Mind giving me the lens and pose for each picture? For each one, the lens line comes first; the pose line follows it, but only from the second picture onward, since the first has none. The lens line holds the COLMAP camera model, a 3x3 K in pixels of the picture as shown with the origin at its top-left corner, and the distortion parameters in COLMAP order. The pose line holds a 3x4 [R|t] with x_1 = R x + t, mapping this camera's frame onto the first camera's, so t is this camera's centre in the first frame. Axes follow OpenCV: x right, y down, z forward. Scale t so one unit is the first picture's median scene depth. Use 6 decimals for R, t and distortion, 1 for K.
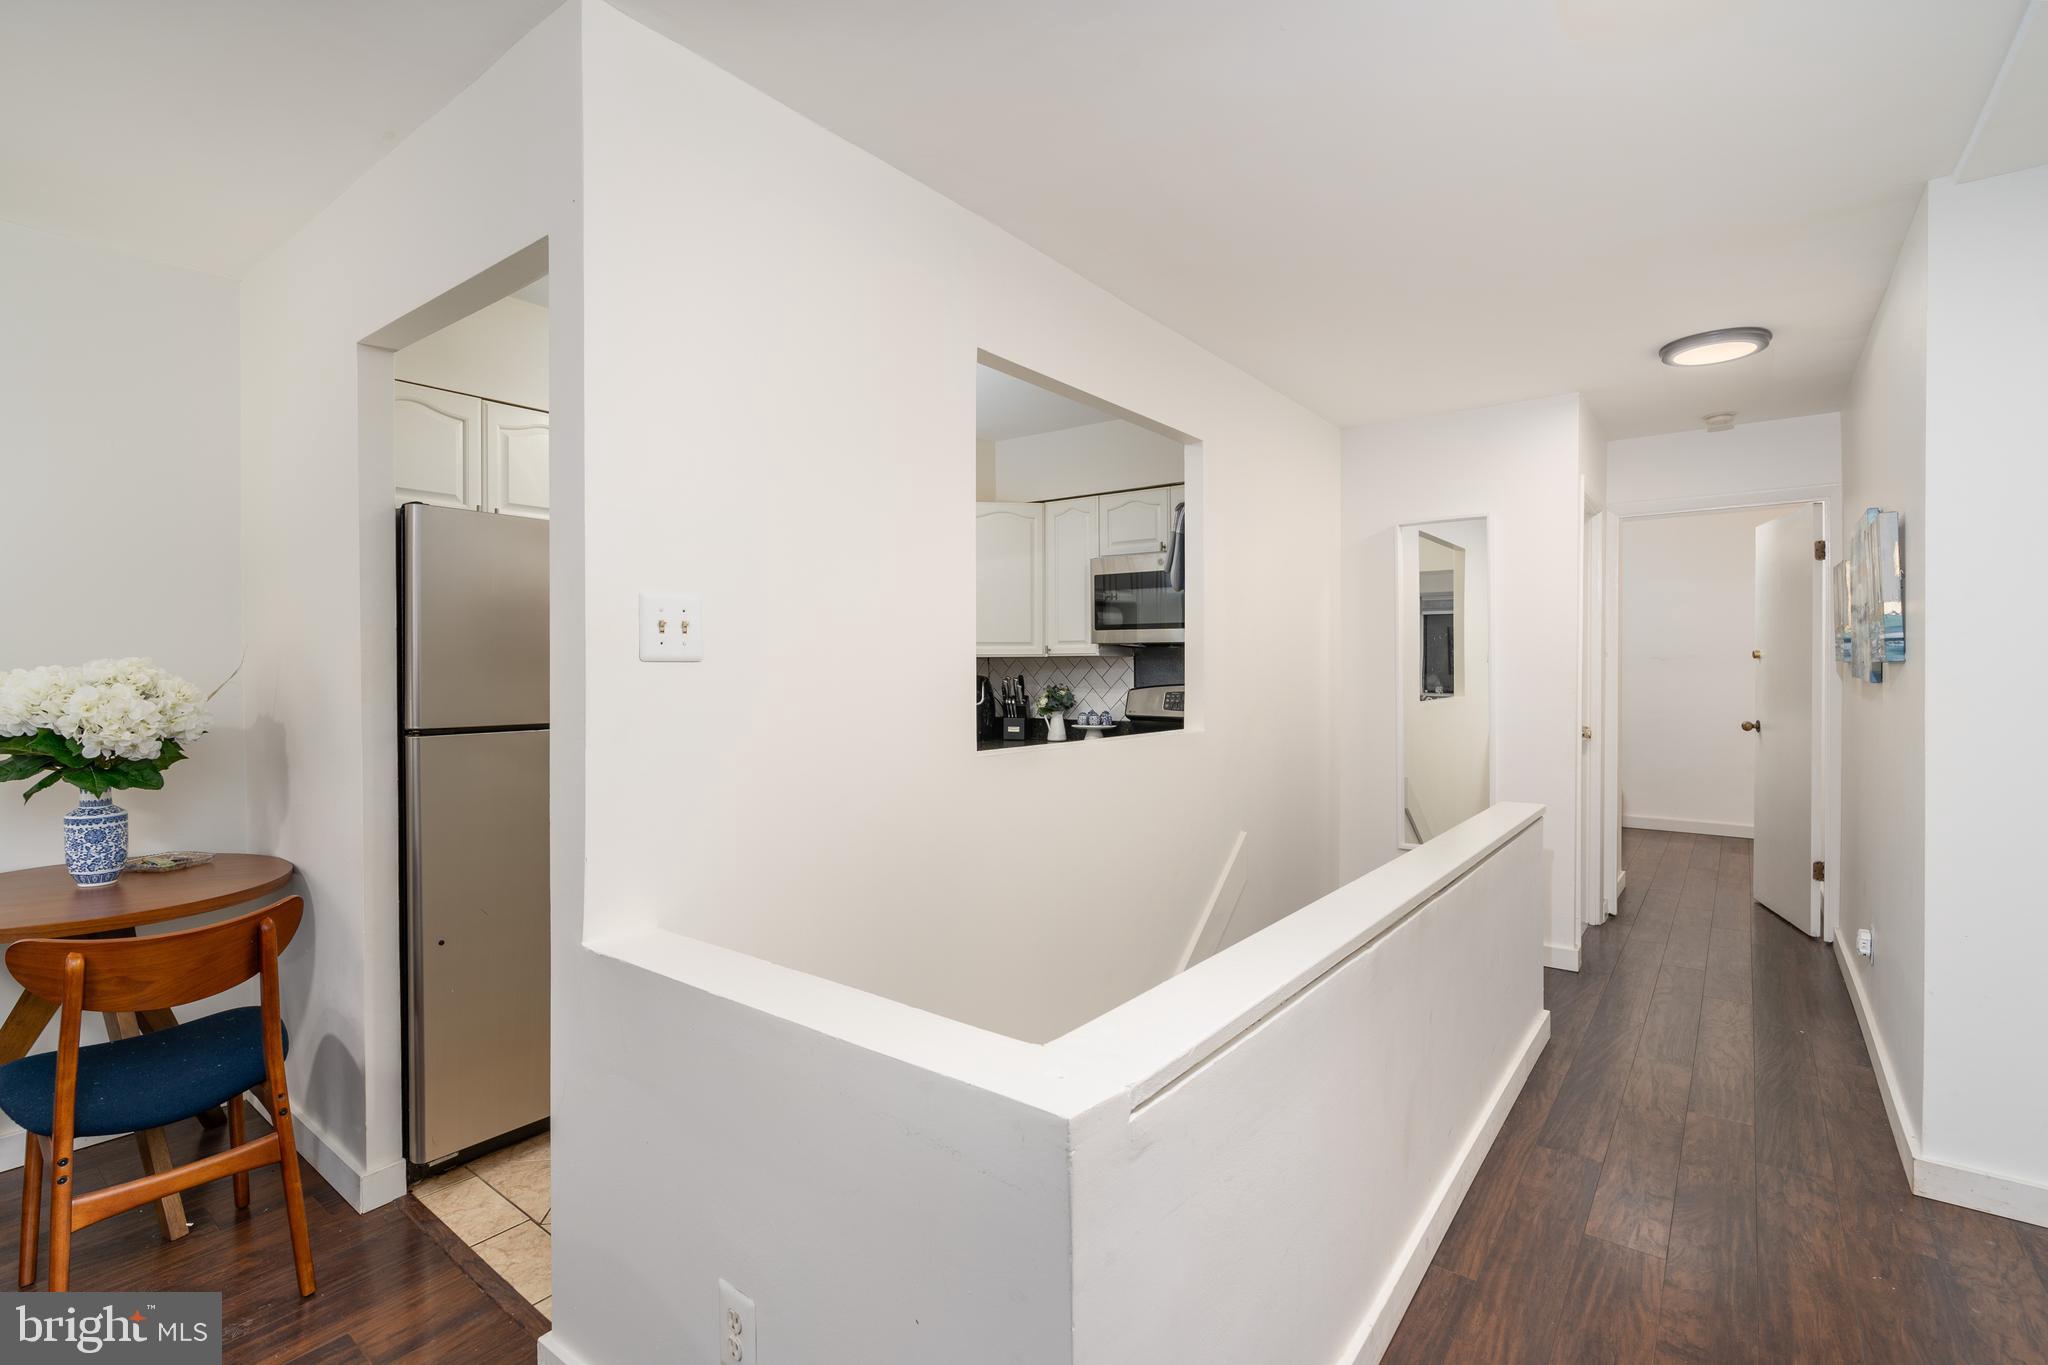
lens RADIAL K [[934.7, 0, 1023.7], [0, 934.7, 673.3], [0, 0, 1]] dist [-0.007395, 0.001752]
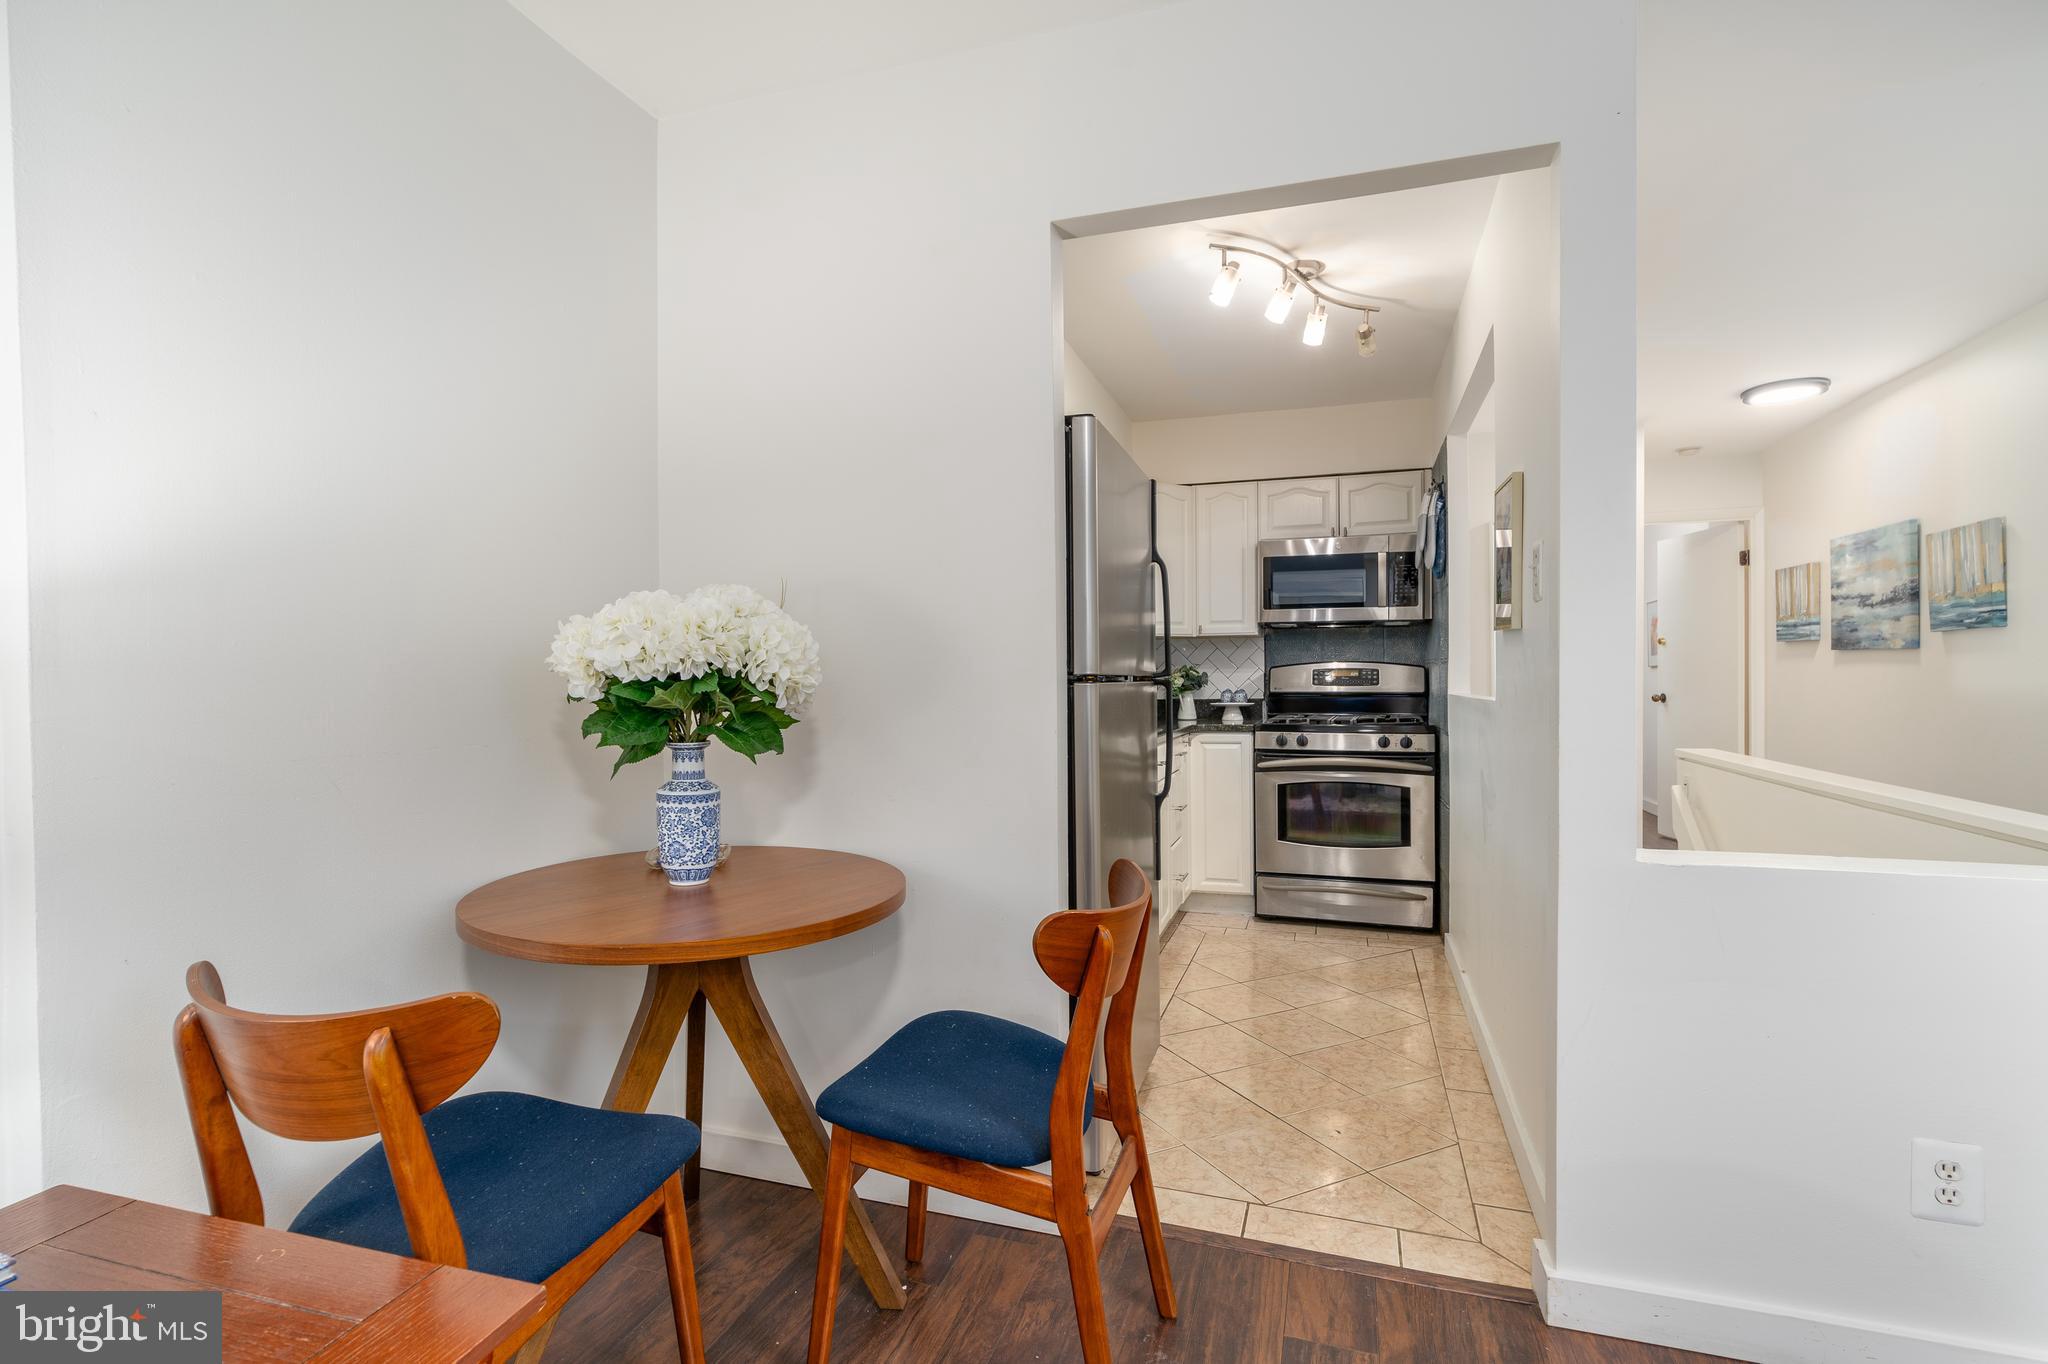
lens RADIAL K [[936.0, 0, 1031.7], [0, 936.0, 688.3], [0, 0, 1]] dist [-0.011475, 0.004470]
pose [[0.941238, -0.009103, 0.337620, -0.504987], [0.008588, 0.999959, 0.003019, 0.035195], [-0.337633, 0.000058, 0.941278, 0.097551]]
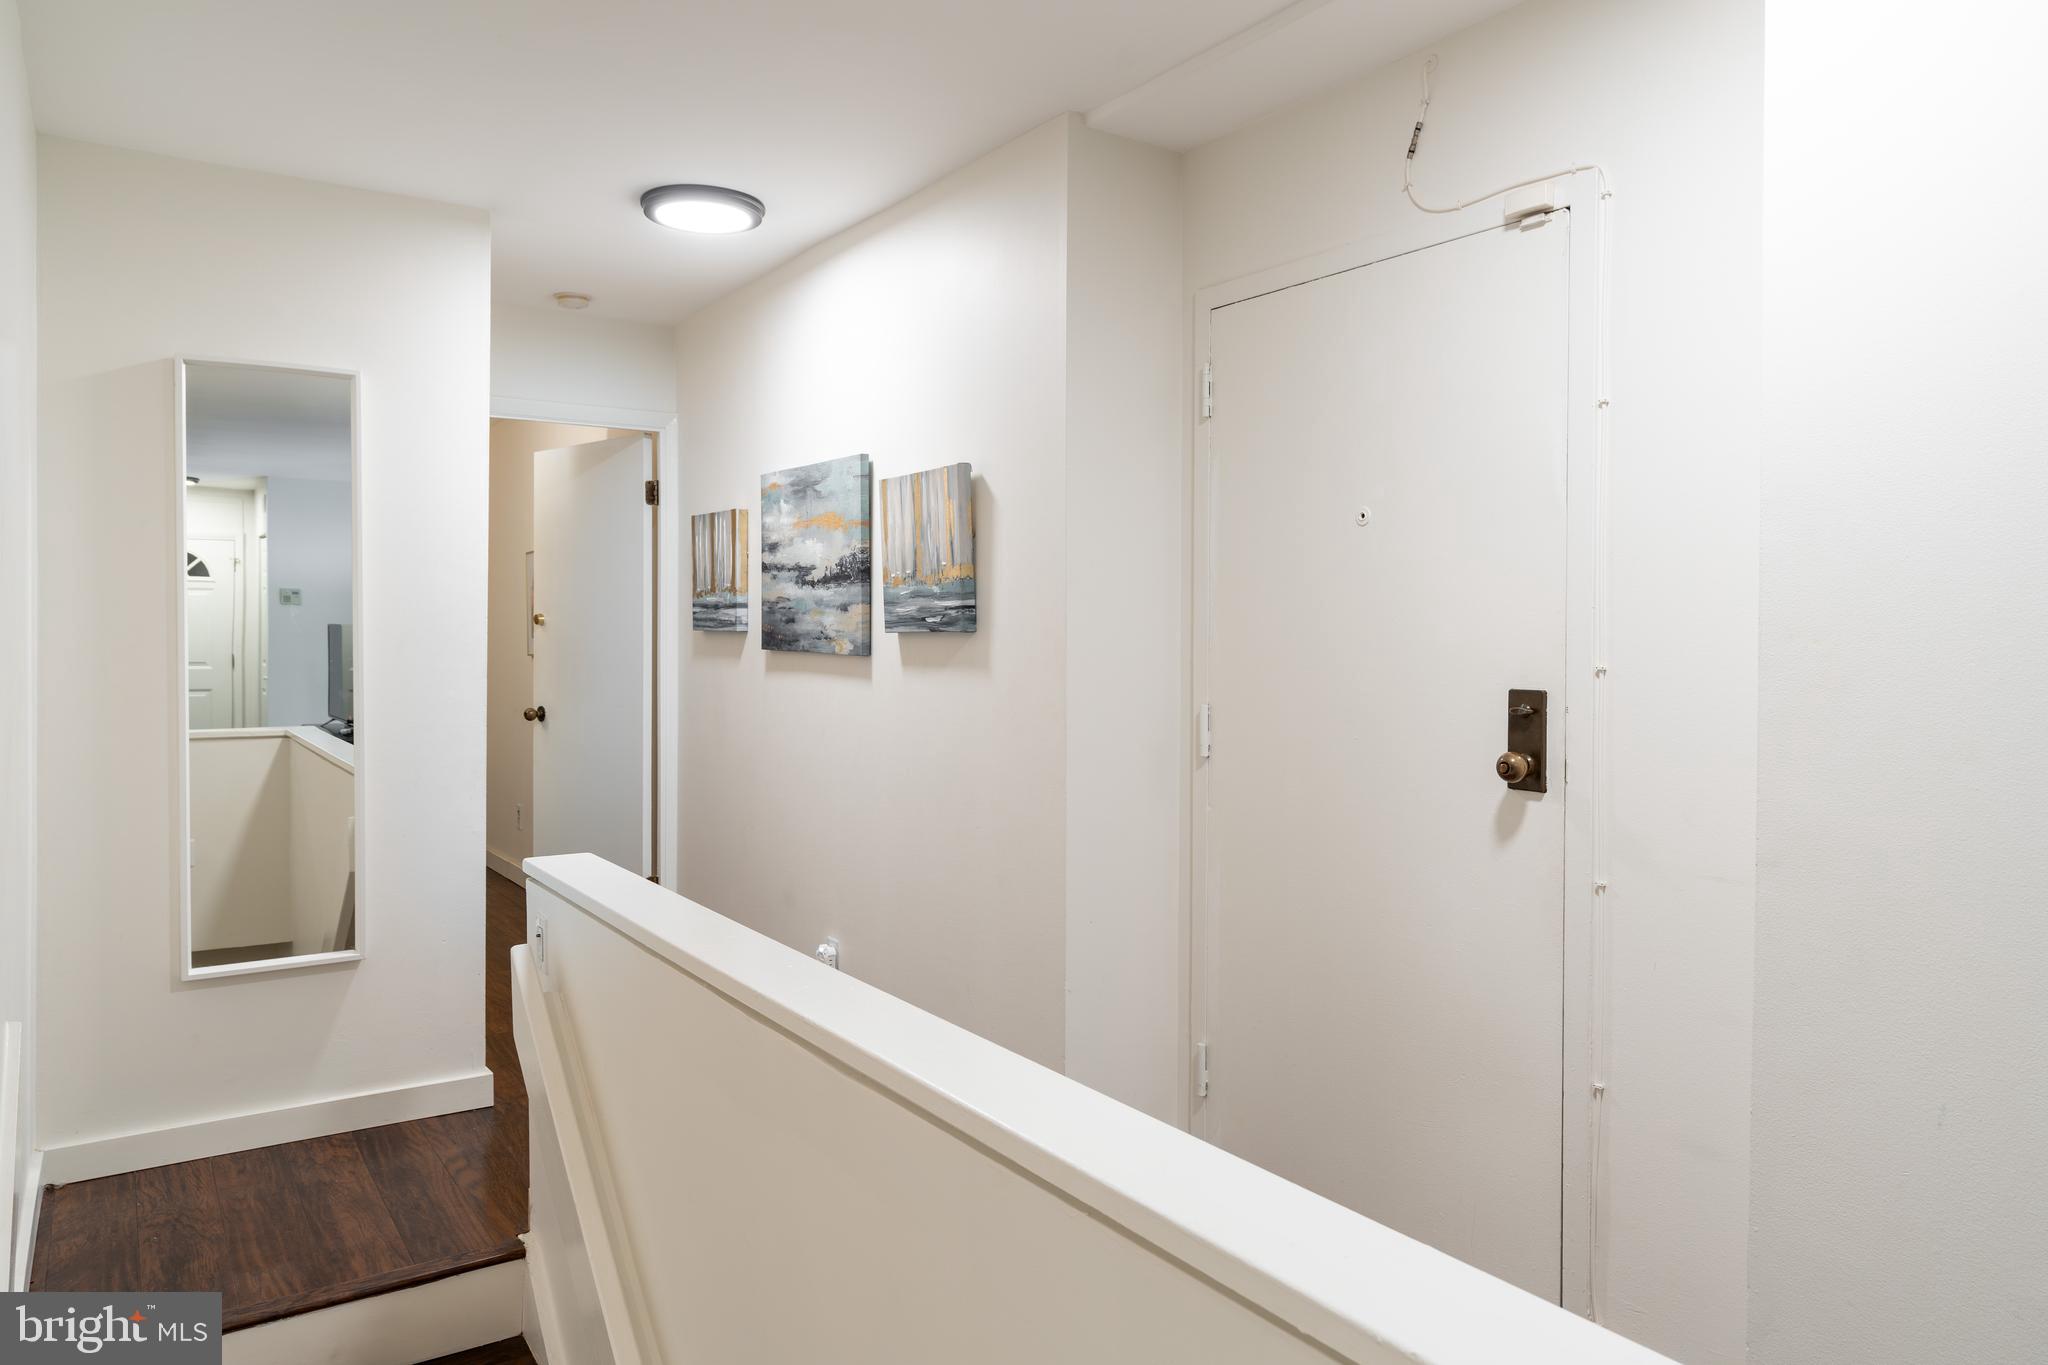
lens RADIAL K [[1370.6, 0, 1020.1], [0, 1370.6, 681.8], [0, 0, 1]] dist [-0.009127, 0.019507]
pose [[0.315017, -0.021589, 0.948840, -0.175545], [-0.003423, 0.999709, 0.023883, 0.002056], [-0.949080, -0.010771, 0.314852, 0.295487]]
